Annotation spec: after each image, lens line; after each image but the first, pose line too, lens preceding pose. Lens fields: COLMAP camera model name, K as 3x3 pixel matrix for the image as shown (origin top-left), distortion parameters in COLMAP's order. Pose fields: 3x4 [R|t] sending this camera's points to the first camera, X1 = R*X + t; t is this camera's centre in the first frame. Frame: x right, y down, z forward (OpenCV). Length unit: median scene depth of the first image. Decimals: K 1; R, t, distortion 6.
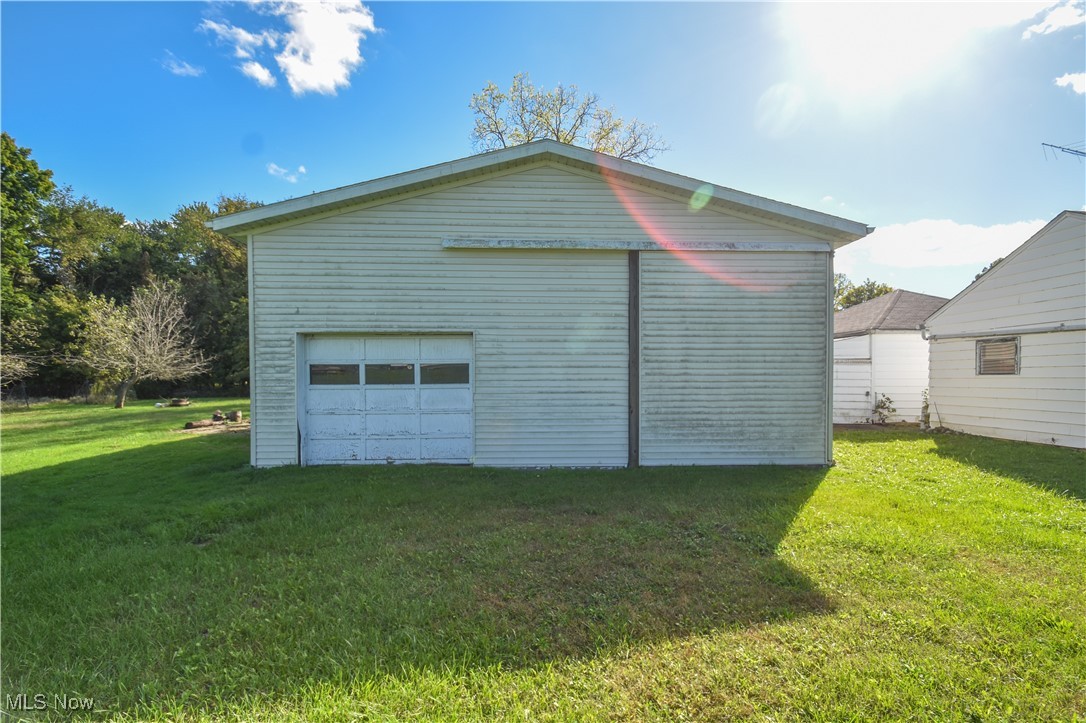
lens RADIAL K [[488.4, 0, 545.7], [0, 488.4, 383.7], [0, 0, 1]] dist [0.016322, -0.013423]
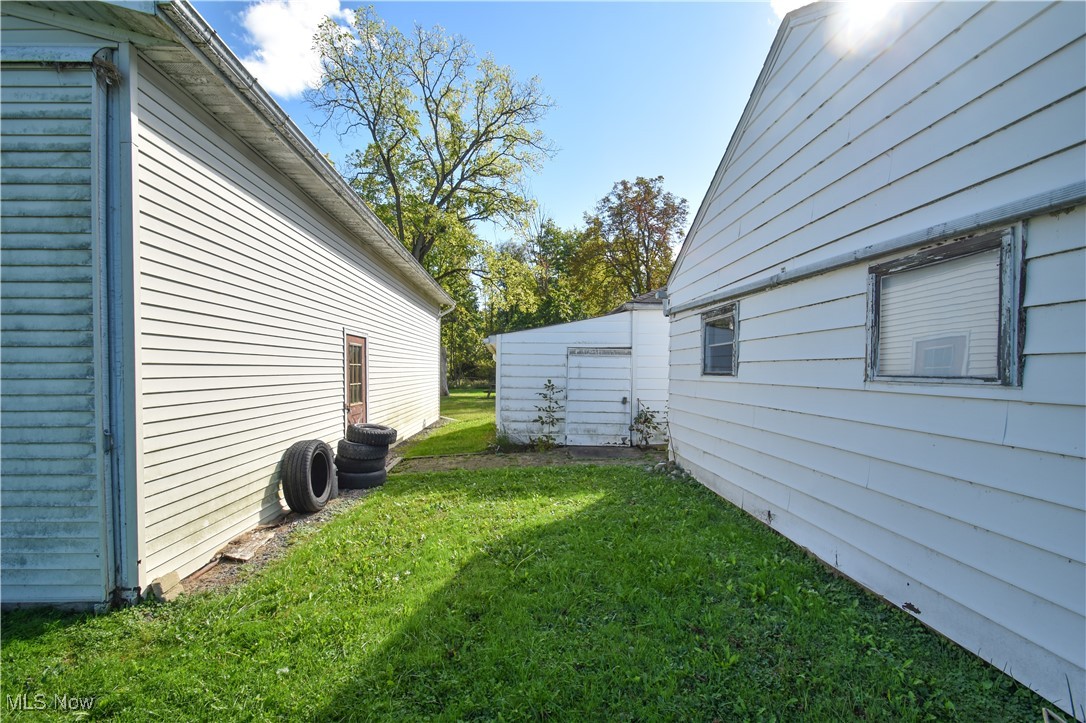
lens RADIAL K [[471.6, 0, 536.6], [0, 471.6, 382.0], [0, 0, 1]] dist [0.015412, -0.013240]
pose [[0.999947, 0.006406, -0.008089, 0.541992], [-0.006281, 0.999861, 0.015421, -0.013870], [0.008186, -0.015369, 0.999848, 0.362346]]
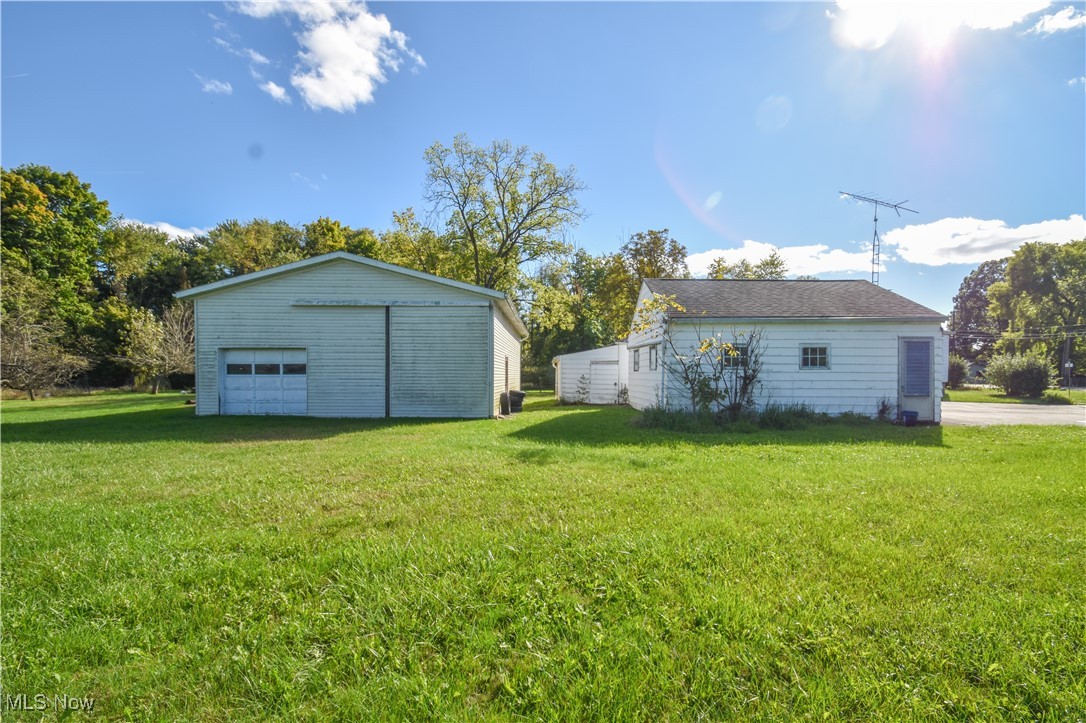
lens RADIAL K [[484.0, 0, 544.5], [0, 484.0, 383.3], [0, 0, 1]] dist [0.018546, -0.013803]
pose [[0.998093, 0.005823, -0.061452, 0.528436], [-0.005537, 0.999973, 0.004825, 0.012267], [0.061479, -0.004476, 0.998098, -0.503327]]
